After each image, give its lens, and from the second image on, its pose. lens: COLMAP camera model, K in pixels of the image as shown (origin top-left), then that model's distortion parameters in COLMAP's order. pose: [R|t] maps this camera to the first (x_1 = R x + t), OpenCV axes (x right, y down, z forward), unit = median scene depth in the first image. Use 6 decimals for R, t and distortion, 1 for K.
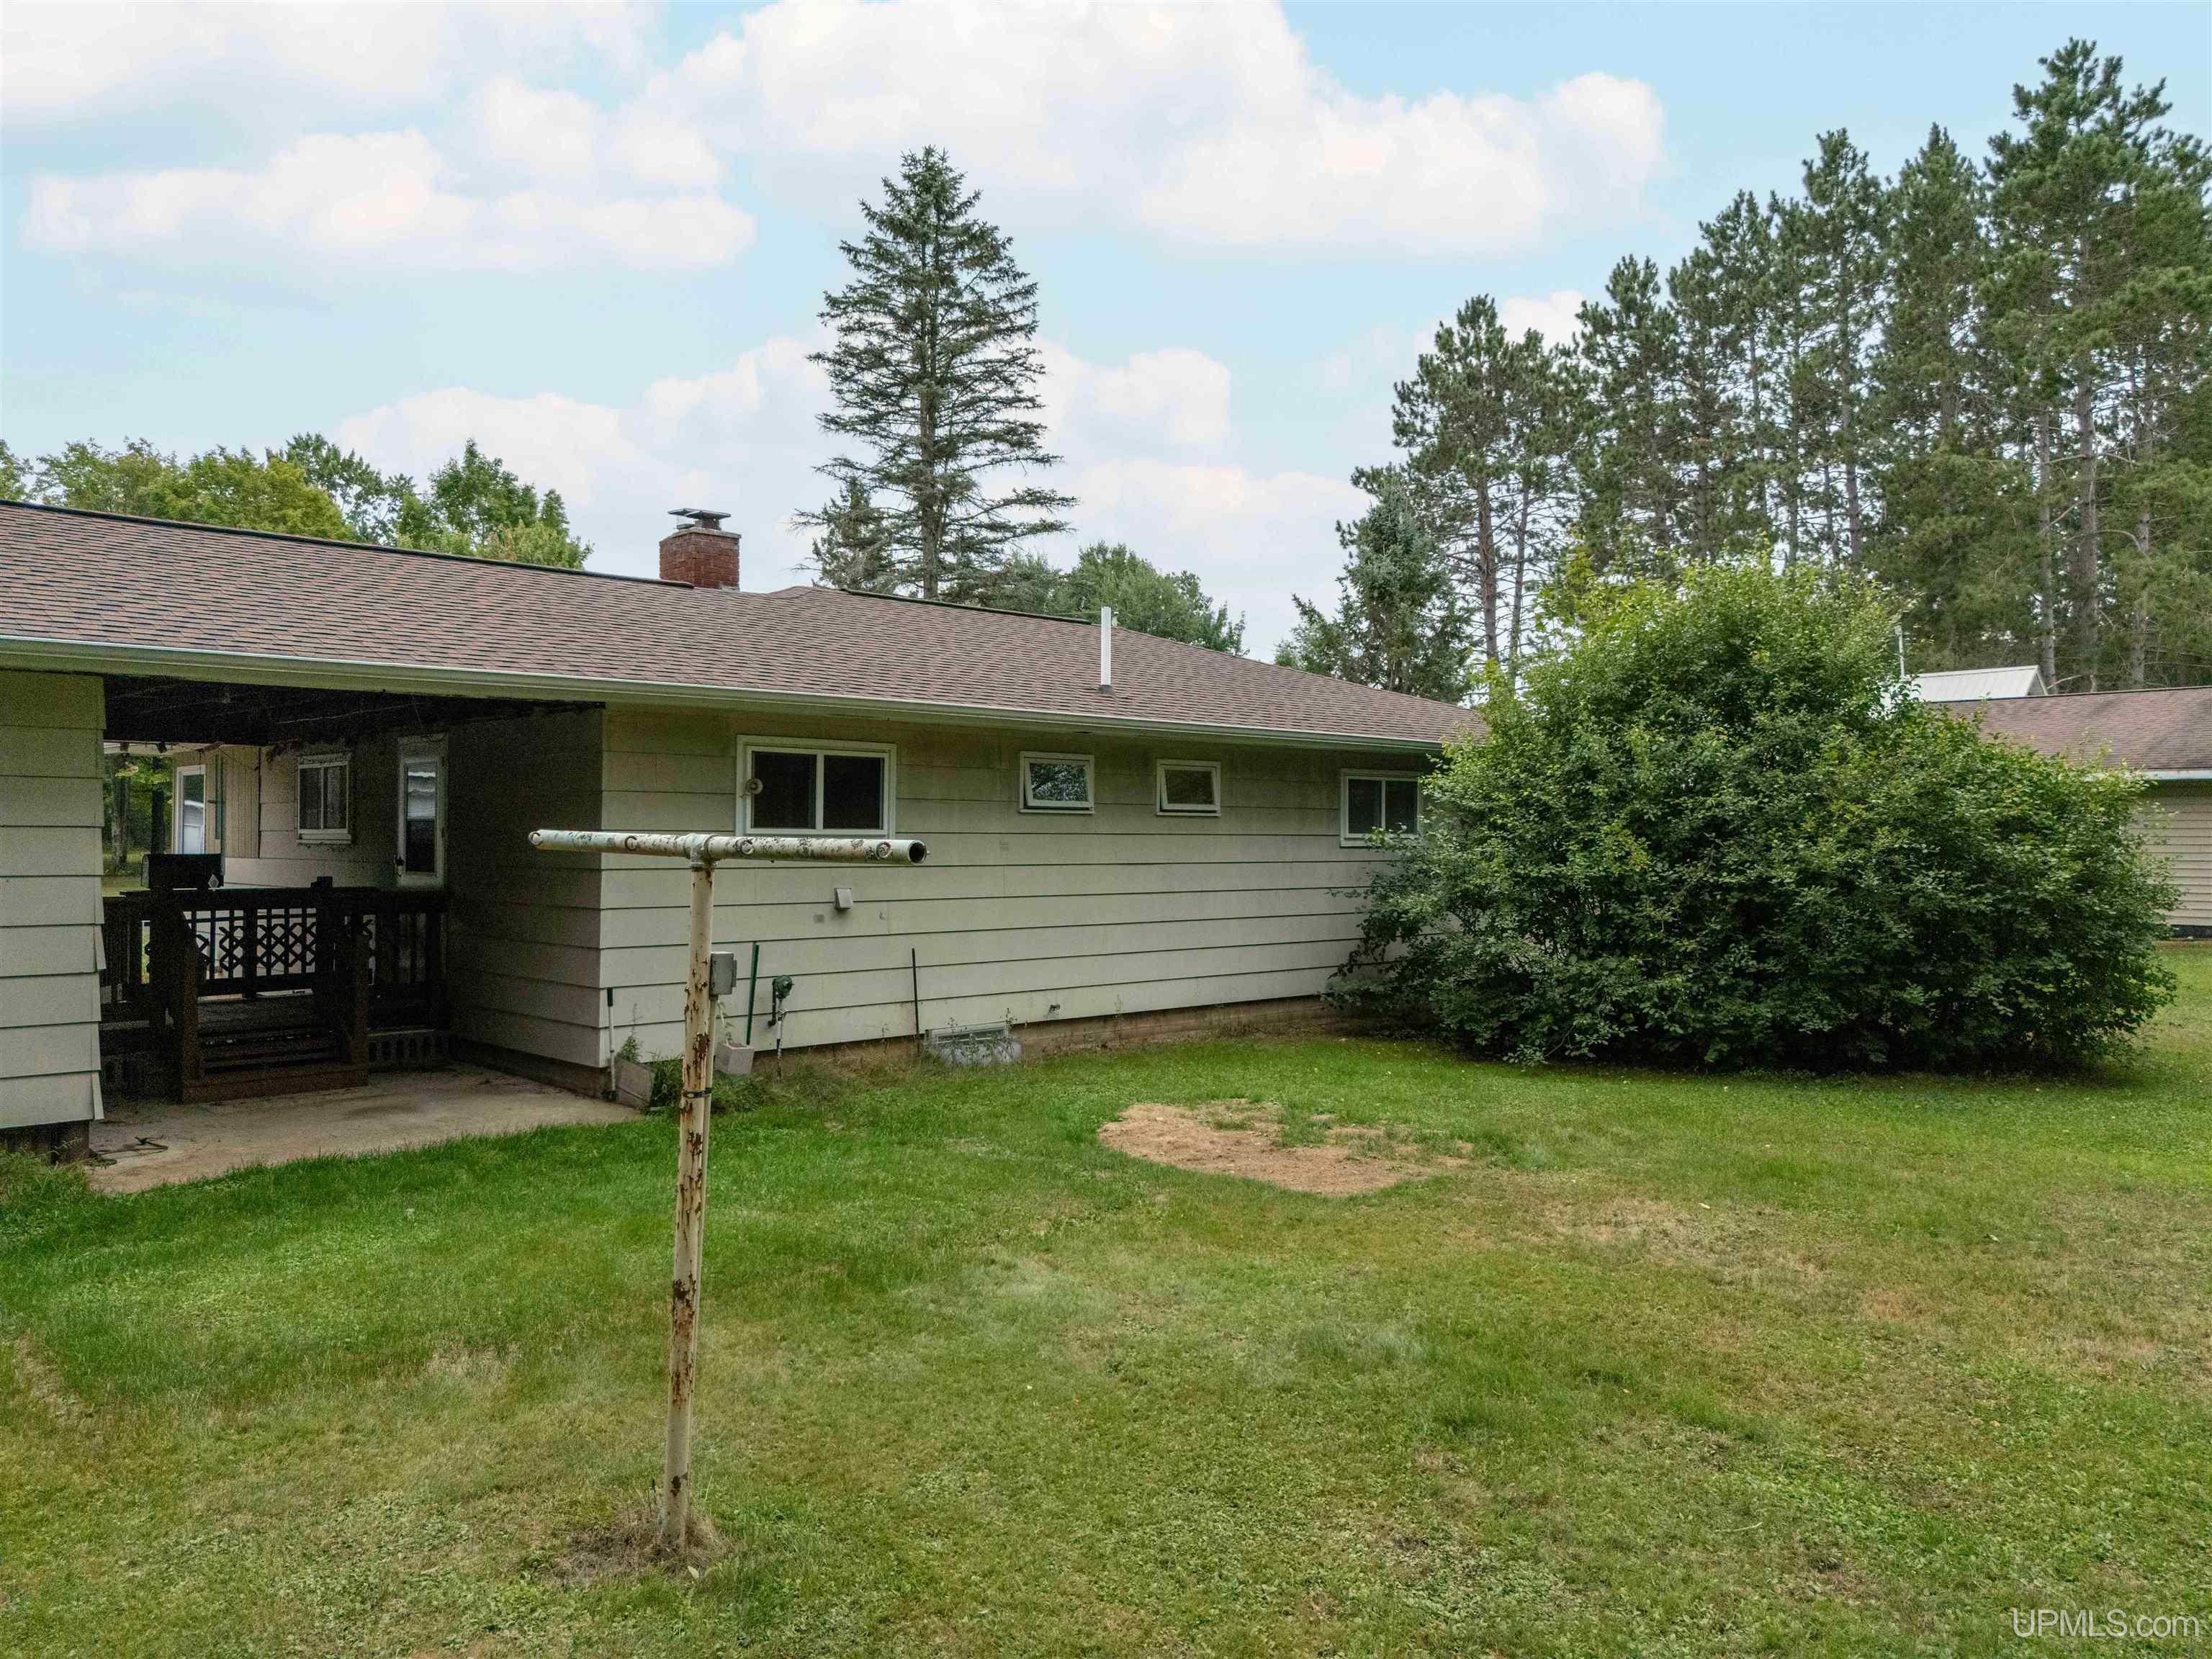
lens RADIAL K [[1588.8, 0, 1109.4], [0, 1588.8, 838.6], [0, 0, 1]] dist [0.055756, -0.043606]
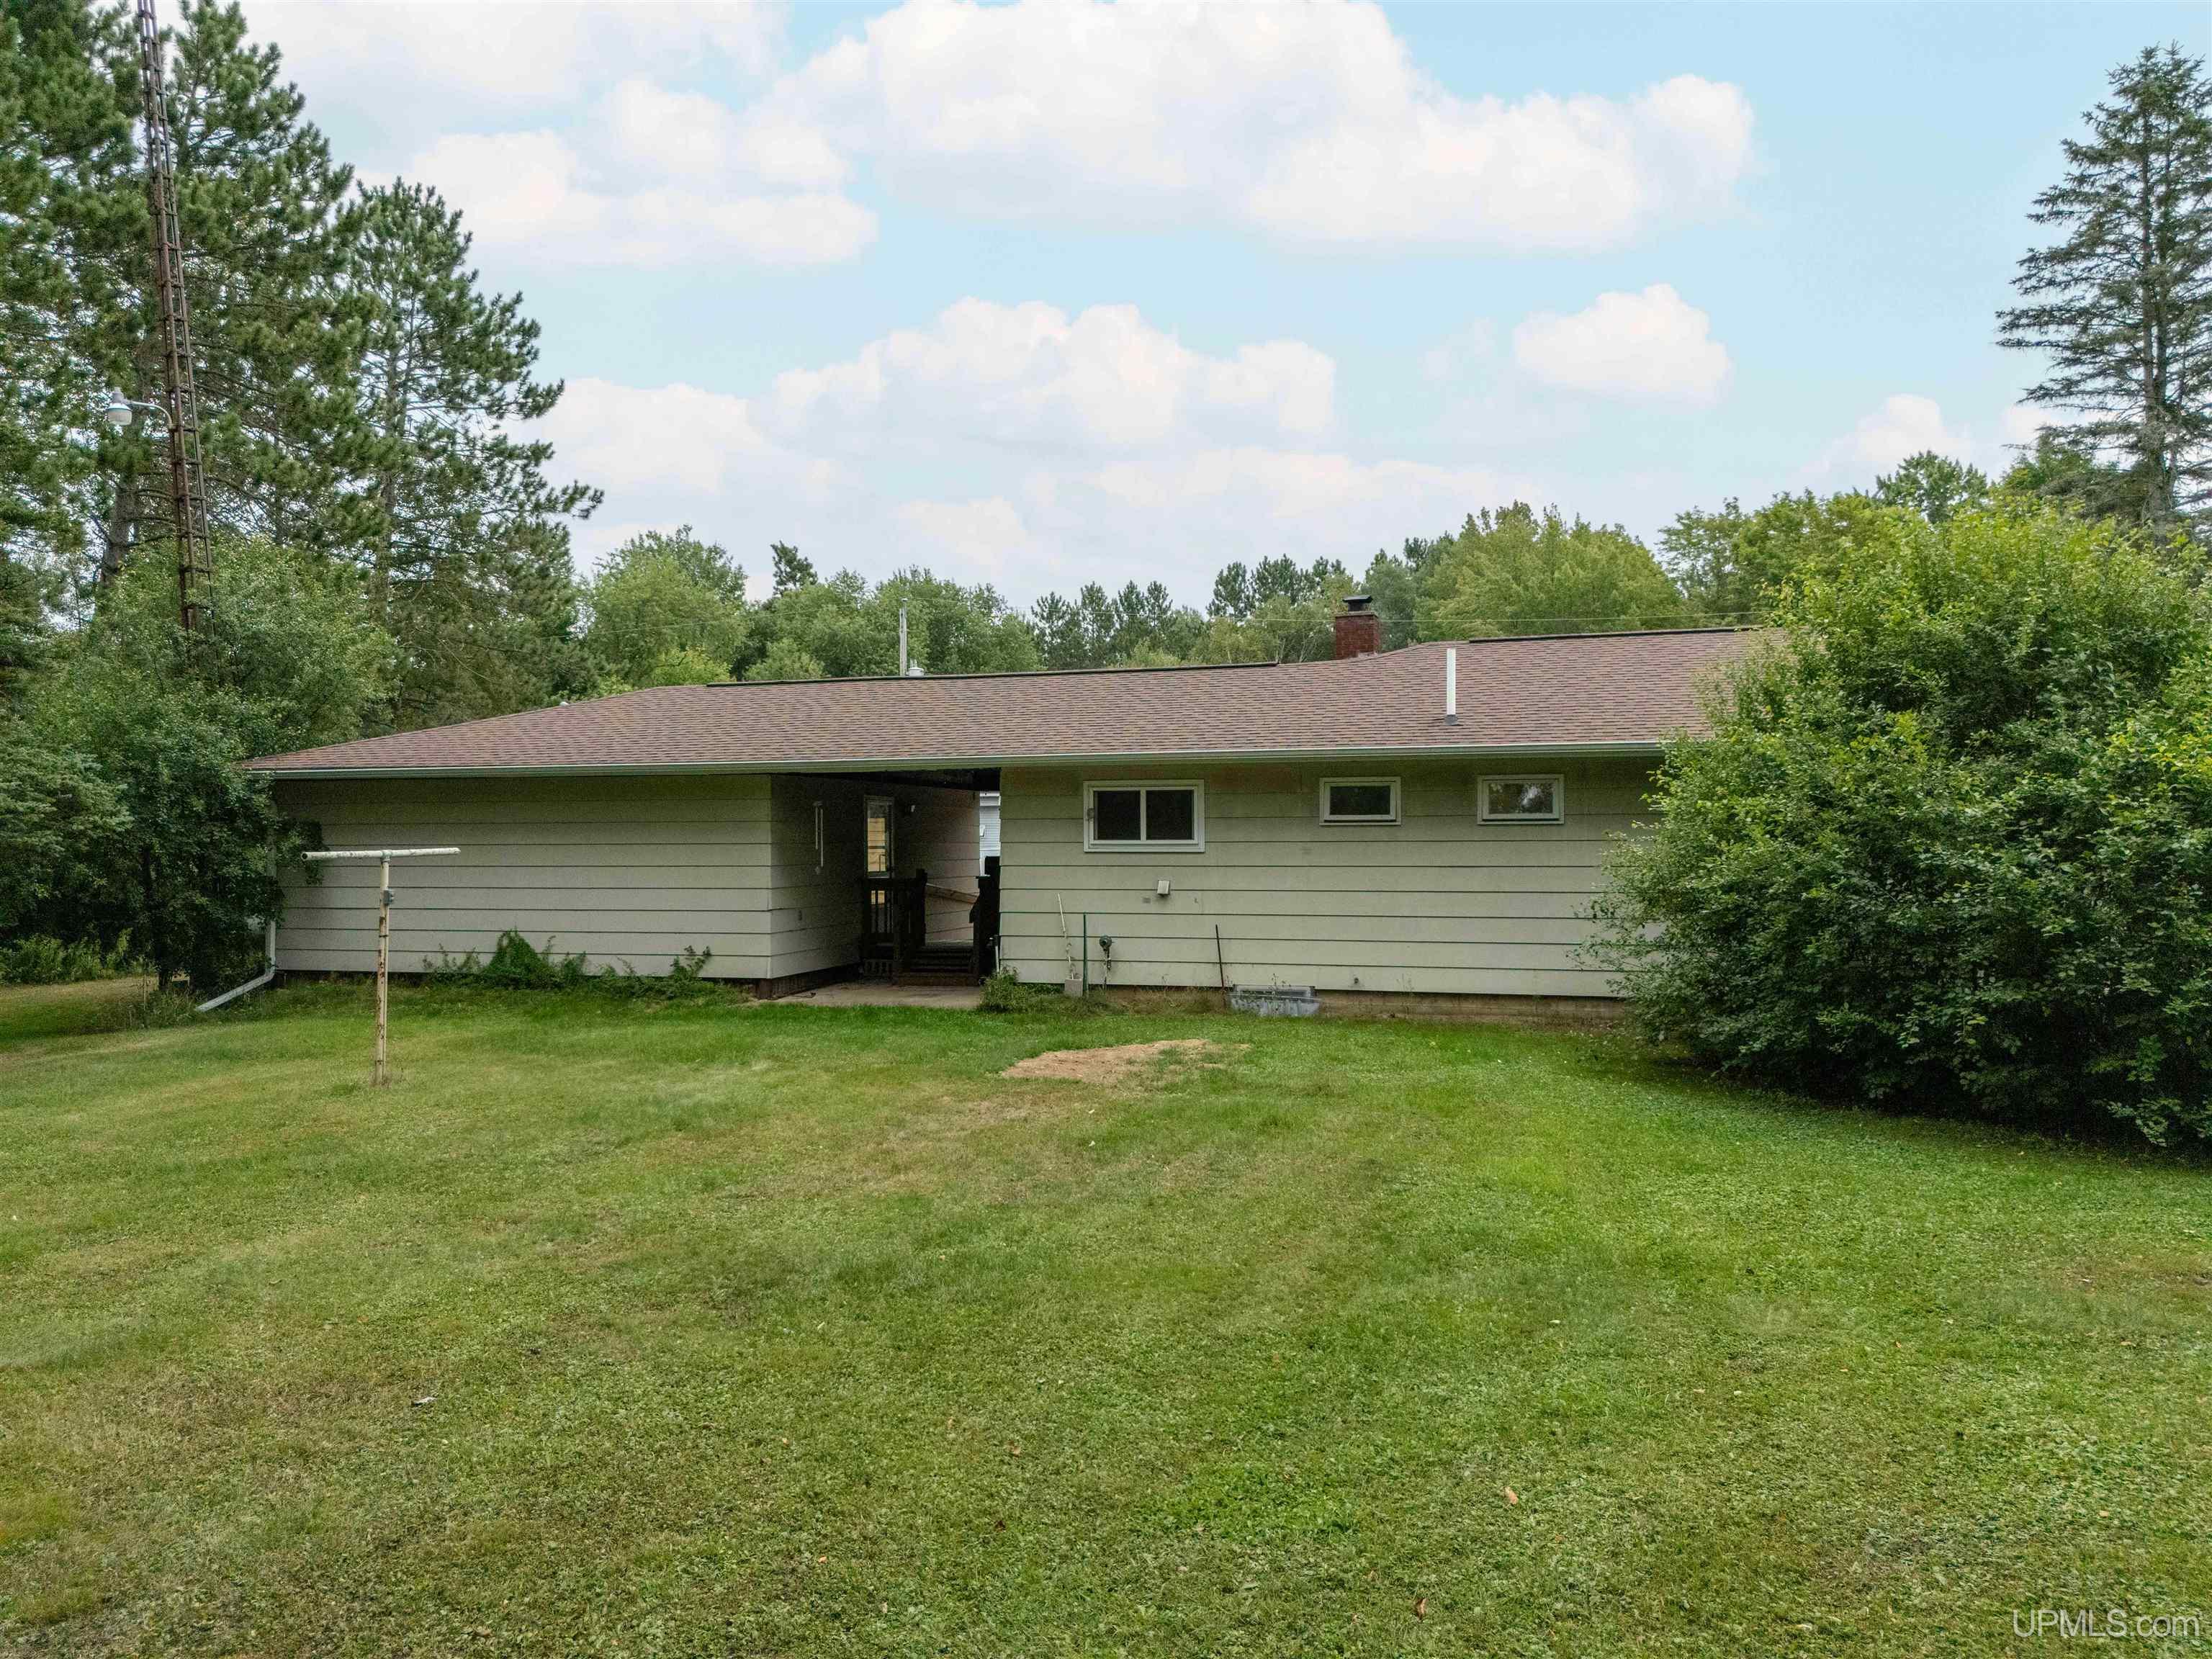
lens RADIAL K [[1588.8, 0, 1109.4], [0, 1588.8, 838.6], [0, 0, 1]] dist [0.055756, -0.043606]
pose [[0.524932, -0.008030, -0.851106, 1.035668], [0.004373, 0.999968, -0.006737, 0.002574], [0.851133, -0.000185, 0.524951, 0.194956]]
